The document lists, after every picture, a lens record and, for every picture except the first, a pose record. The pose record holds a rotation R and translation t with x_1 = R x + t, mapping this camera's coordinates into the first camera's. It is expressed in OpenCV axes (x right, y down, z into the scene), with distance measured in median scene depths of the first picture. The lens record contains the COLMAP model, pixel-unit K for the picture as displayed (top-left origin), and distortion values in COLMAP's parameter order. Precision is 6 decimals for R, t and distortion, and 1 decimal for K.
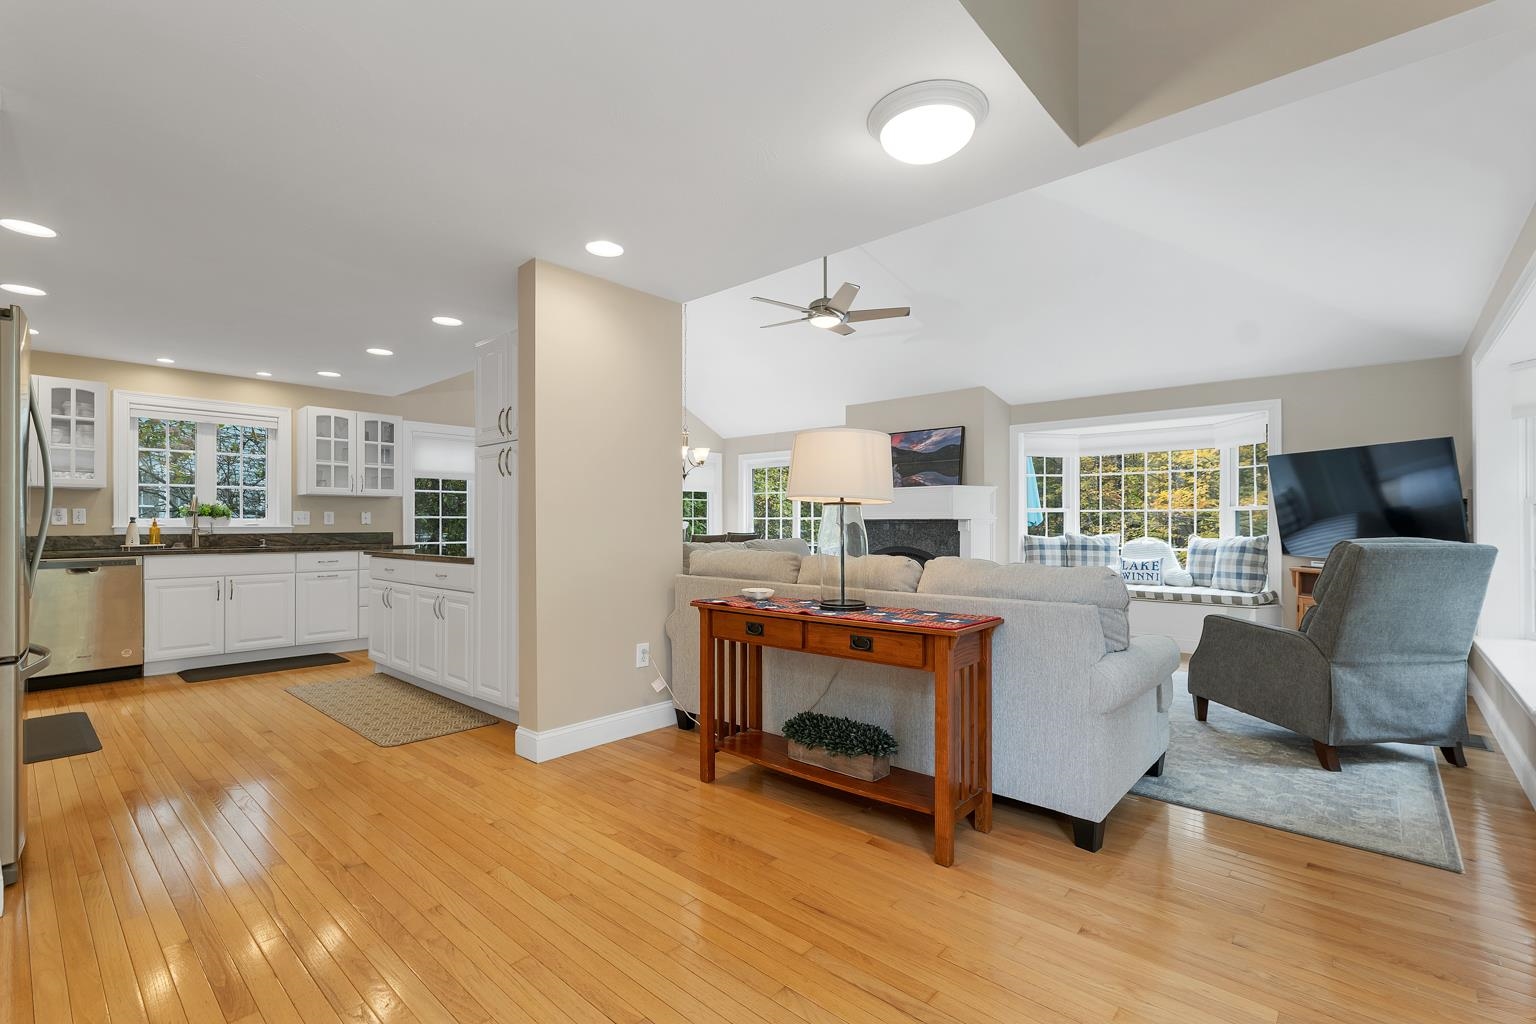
lens RADIAL K [[688.5, 0, 761.9], [0, 688.5, 522.0], [0, 0, 1]] dist [-0.003185, 0.000289]
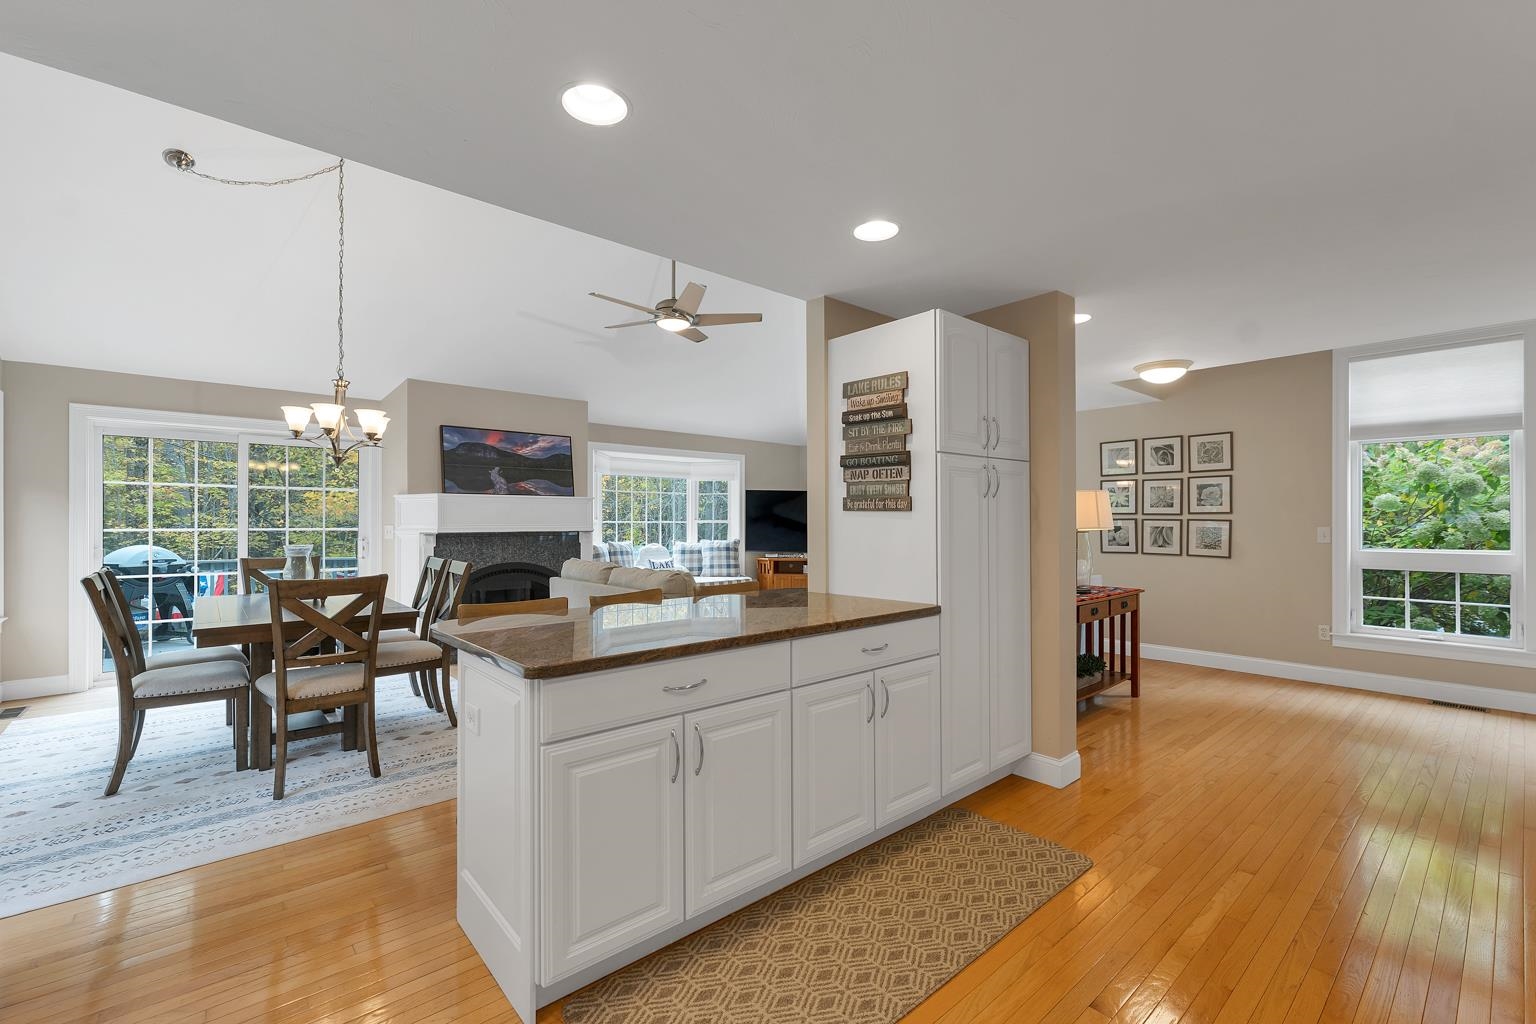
lens RADIAL K [[667.8, 0, 768.6], [0, 667.8, 514.7], [0, 0, 1]] dist [0.000926, 0.000860]
pose [[0.110417, 0.007767, 0.993855, -0.690108], [-0.005363, 0.999960, -0.007219, -0.023454], [-0.993871, -0.004532, 0.110455, 0.667718]]
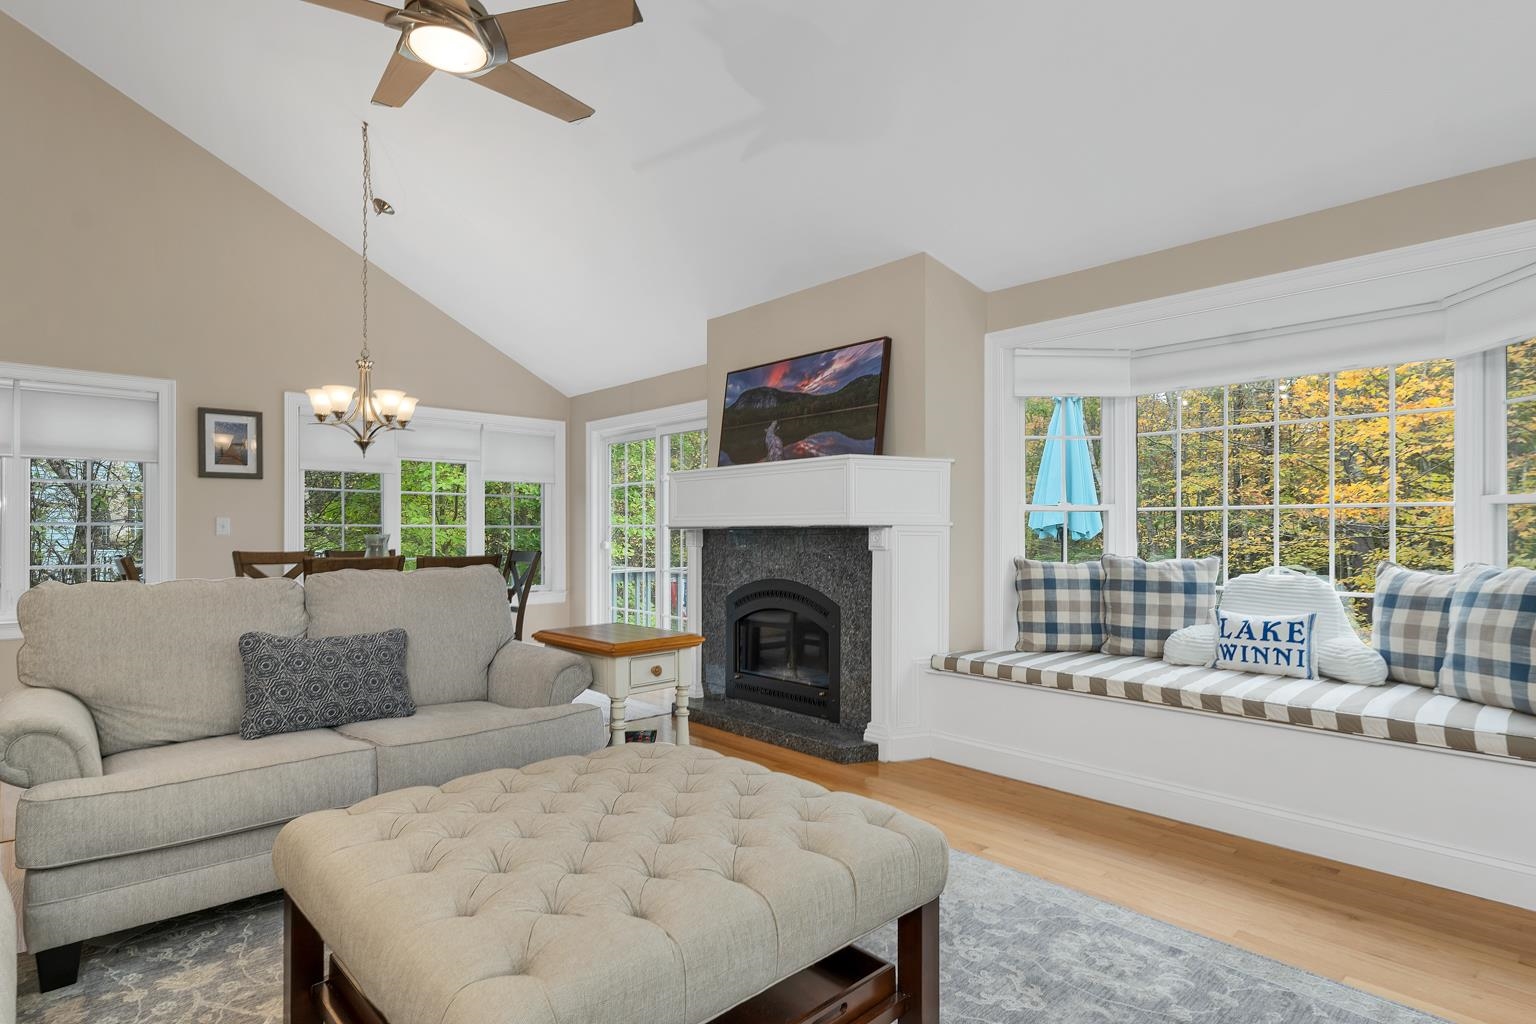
lens RADIAL K [[807.0, 0, 756.9], [0, 807.0, 519.9], [0, 0, 1]] dist [-0.001756, 0.001081]
pose [[0.995271, 0.000378, -0.097139, 0.280292], [-0.001652, 0.999914, -0.013036, -0.000245], [0.097126, 0.013135, 0.995185, 0.454876]]
